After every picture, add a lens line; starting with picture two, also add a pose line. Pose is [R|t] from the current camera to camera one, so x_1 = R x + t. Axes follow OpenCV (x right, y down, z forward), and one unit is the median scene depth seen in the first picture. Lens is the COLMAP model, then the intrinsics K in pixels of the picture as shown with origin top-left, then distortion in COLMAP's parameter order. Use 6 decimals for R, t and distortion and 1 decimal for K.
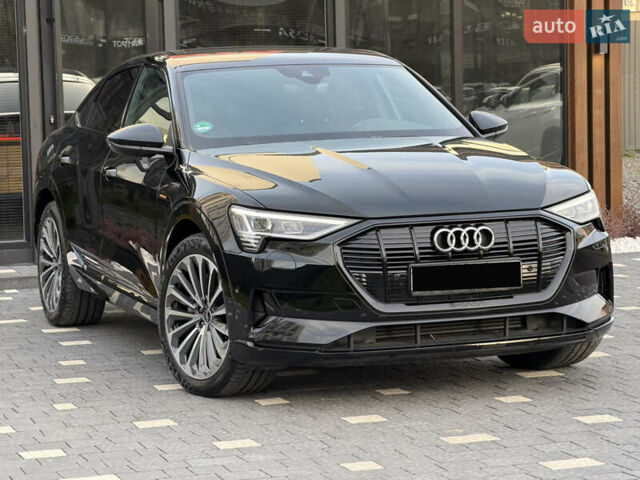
lens RADIAL K [[1958.4, 0, 320.0], [0, 1958.4, 240.0], [0, 0, 1]] dist [0.291271, 0.350878]
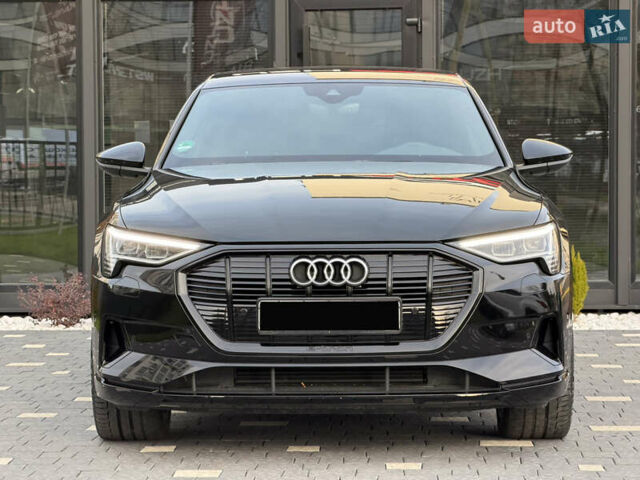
lens RADIAL K [[1958.4, 0, 320.0], [0, 1958.4, 240.0], [0, 0, 1]] dist [0.291271, 0.350878]
pose [[0.926730, 0.035559, -0.374041, 0.384215], [-0.050046, 0.998323, -0.029088, 0.010481], [0.372380, 0.045676, 0.926956, 0.201620]]
